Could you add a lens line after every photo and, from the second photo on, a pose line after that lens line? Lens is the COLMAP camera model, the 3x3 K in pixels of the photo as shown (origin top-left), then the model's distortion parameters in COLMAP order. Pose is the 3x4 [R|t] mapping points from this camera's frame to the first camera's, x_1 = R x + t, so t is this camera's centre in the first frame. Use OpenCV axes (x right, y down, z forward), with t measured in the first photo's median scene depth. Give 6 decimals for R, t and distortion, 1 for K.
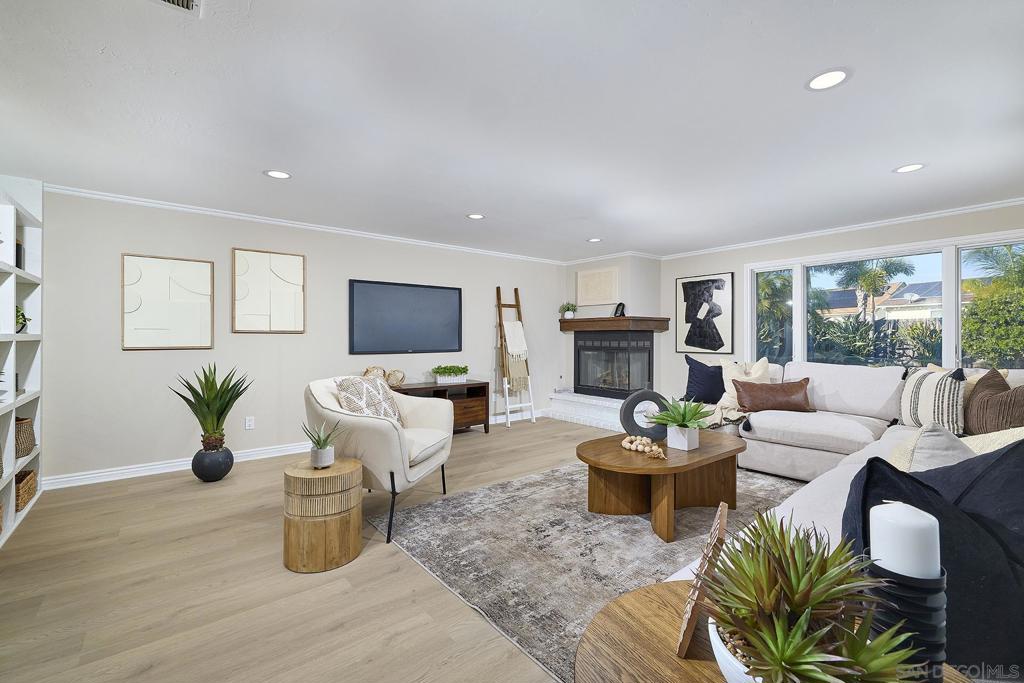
lens RADIAL K [[445.7, 0, 507.1], [0, 445.7, 341.2], [0, 0, 1]] dist [-0.001987, -0.000539]
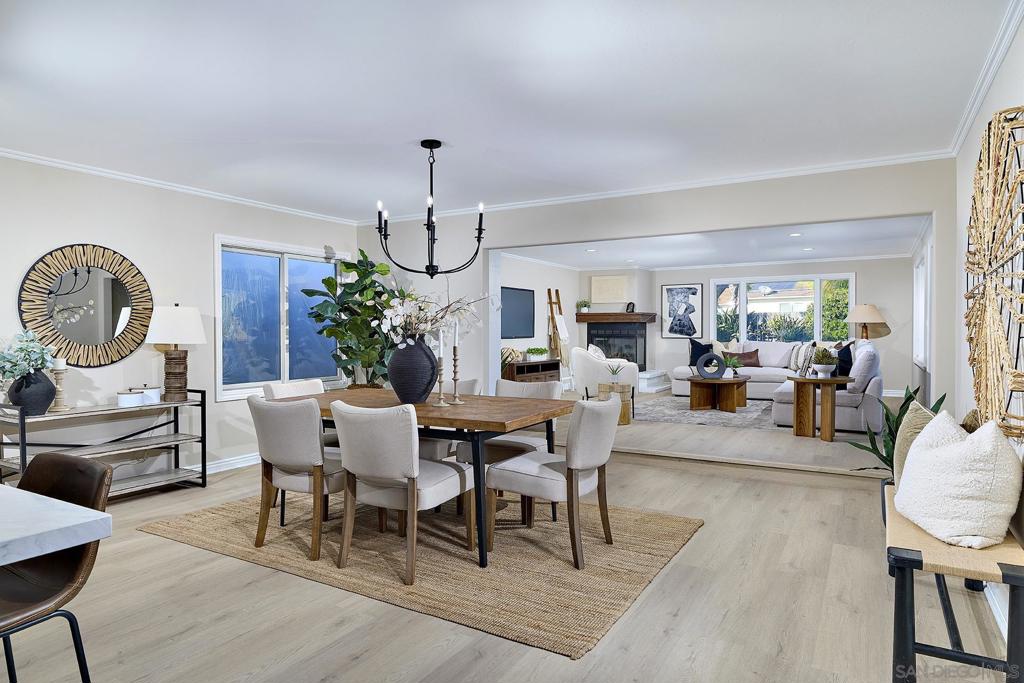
lens RADIAL K [[617.4, 0, 501.8], [0, 617.4, 340.9], [0, 0, 1]] dist [-0.009275, -0.001466]
pose [[0.939327, -0.006561, 0.342960, -0.801928], [0.003444, 0.999947, 0.009698, 0.014154], [-0.343006, -0.007928, 0.939300, -0.687934]]
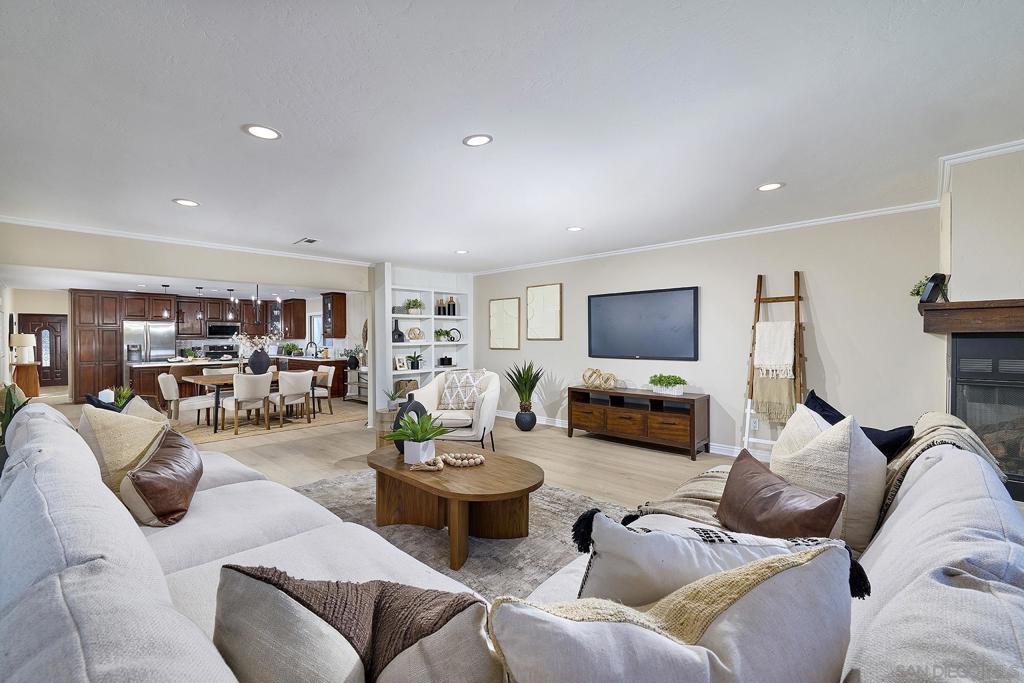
lens RADIAL K [[445.7, 0, 509.1], [0, 445.7, 340.8], [0, 0, 1]] dist [-0.001987, -0.000539]
pose [[0.133620, 0.007235, -0.991006, 0.672000], [-0.002689, 0.999972, 0.006938, -0.019155], [0.991029, 0.001738, 0.133636, 0.508751]]
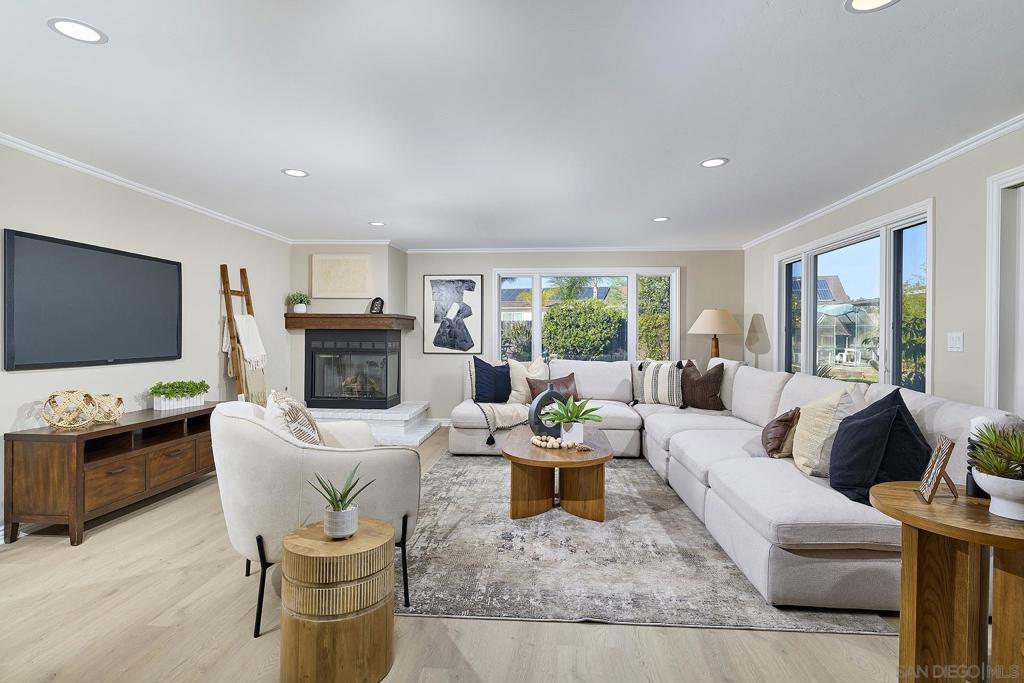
lens RADIAL K [[533.1, 0, 514.7], [0, 533.1, 334.8], [0, 0, 1]] dist [0.002372, -0.002403]
pose [[0.676043, 0.004505, 0.736848, -0.336652], [0.001546, 0.999970, -0.007532, -0.006142], [-0.736861, 0.006231, 0.676016, 0.103663]]
